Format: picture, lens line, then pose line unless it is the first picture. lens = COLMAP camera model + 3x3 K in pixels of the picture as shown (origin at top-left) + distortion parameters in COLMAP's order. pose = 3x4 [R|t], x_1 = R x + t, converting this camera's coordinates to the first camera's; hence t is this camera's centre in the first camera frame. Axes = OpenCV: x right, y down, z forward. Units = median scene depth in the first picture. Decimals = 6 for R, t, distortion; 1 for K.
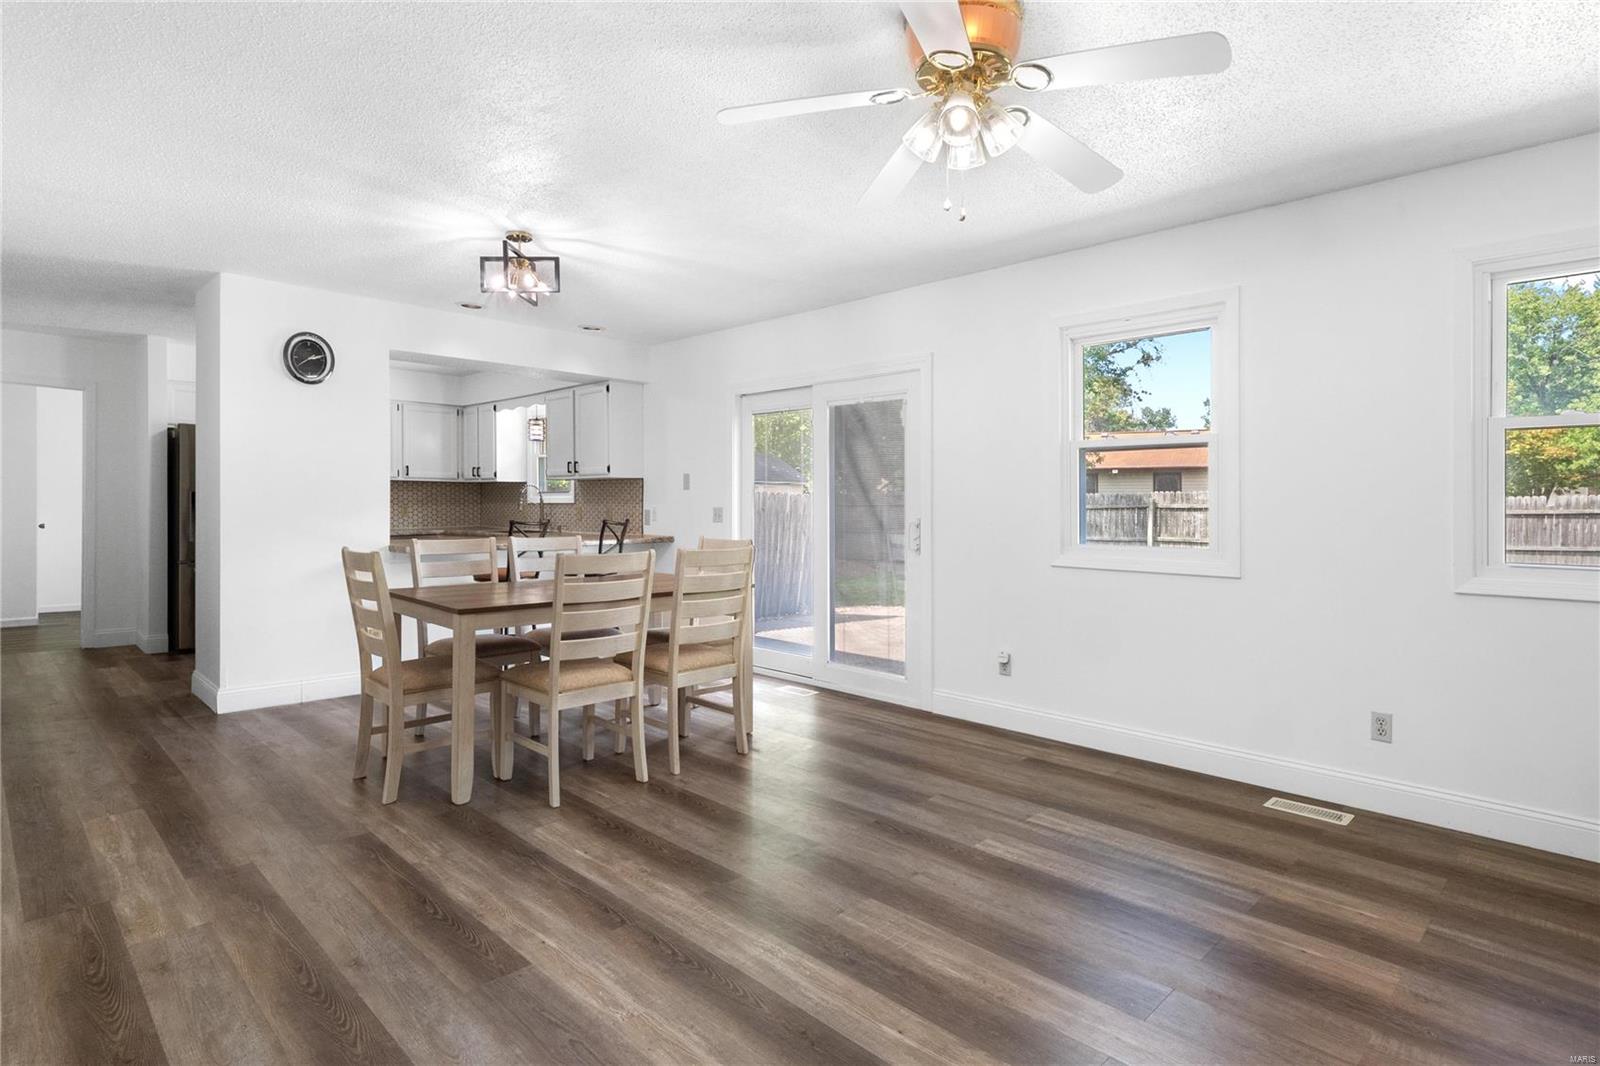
lens RADIAL K [[837.4, 0, 824.4], [0, 837.4, 507.7], [0, 0, 1]] dist [0.001700, 0.003483]
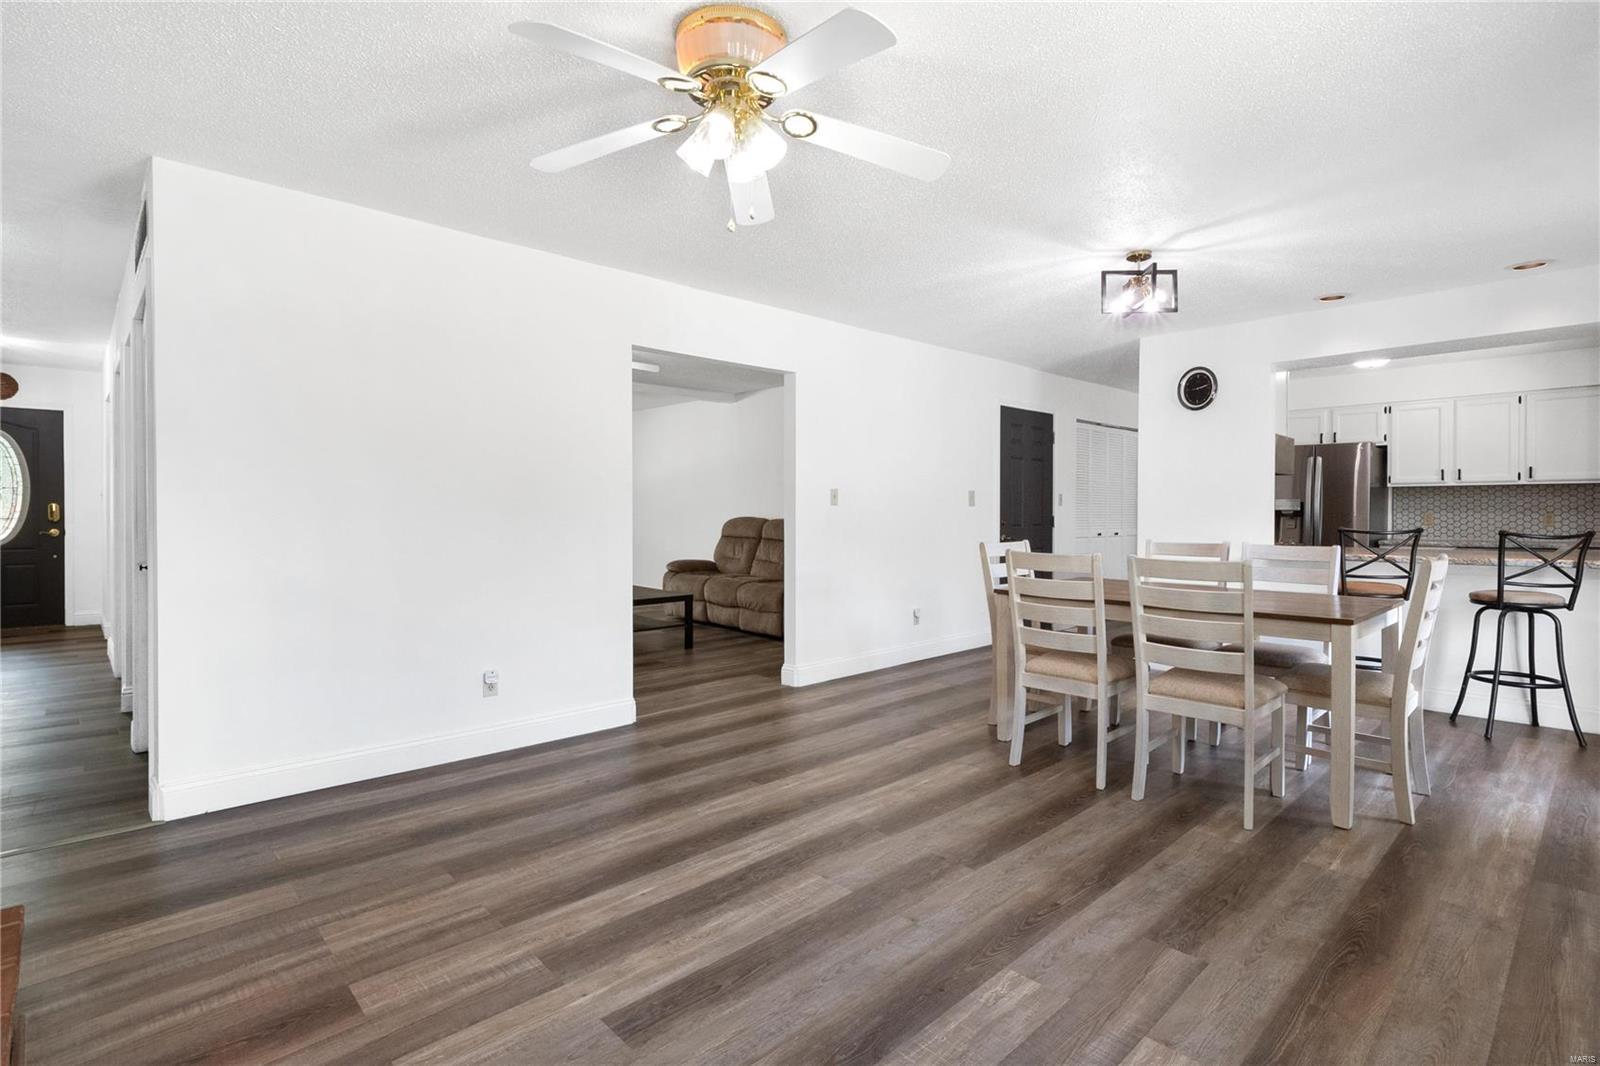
lens RADIAL K [[774.7, 0, 824.6], [0, 774.7, 515.4], [0, 0, 1]] dist [-0.001343, -0.001120]
pose [[-0.035819, 0.000744, -0.999358, 0.941091], [-0.003439, 0.999994, 0.000868, 0.010022], [0.999352, 0.003468, -0.035816, 0.947562]]
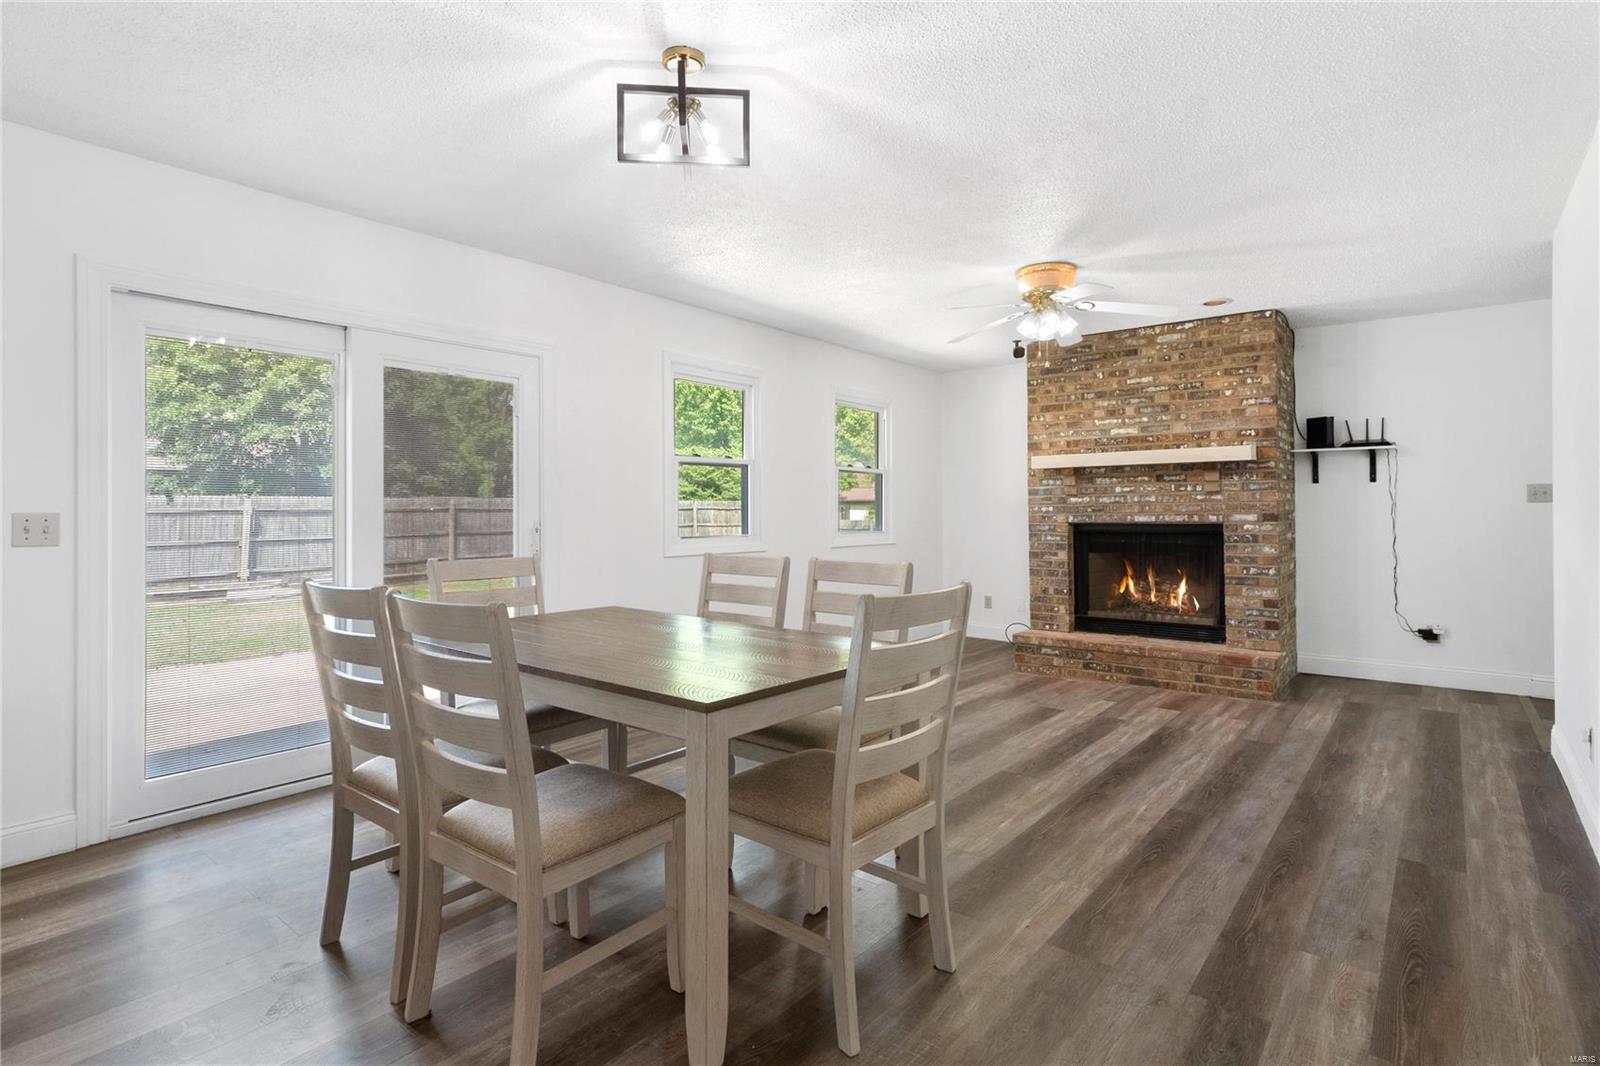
lens RADIAL K [[774.7, 0, 810.0], [0, 774.7, 500.6], [0, 0, 1]] dist [-0.001343, -0.001120]
pose [[-0.080795, 0.002430, 0.996728, -1.373839], [0.003707, 0.999991, -0.002137, -0.013736], [-0.996724, 0.003522, -0.080803, 1.424840]]
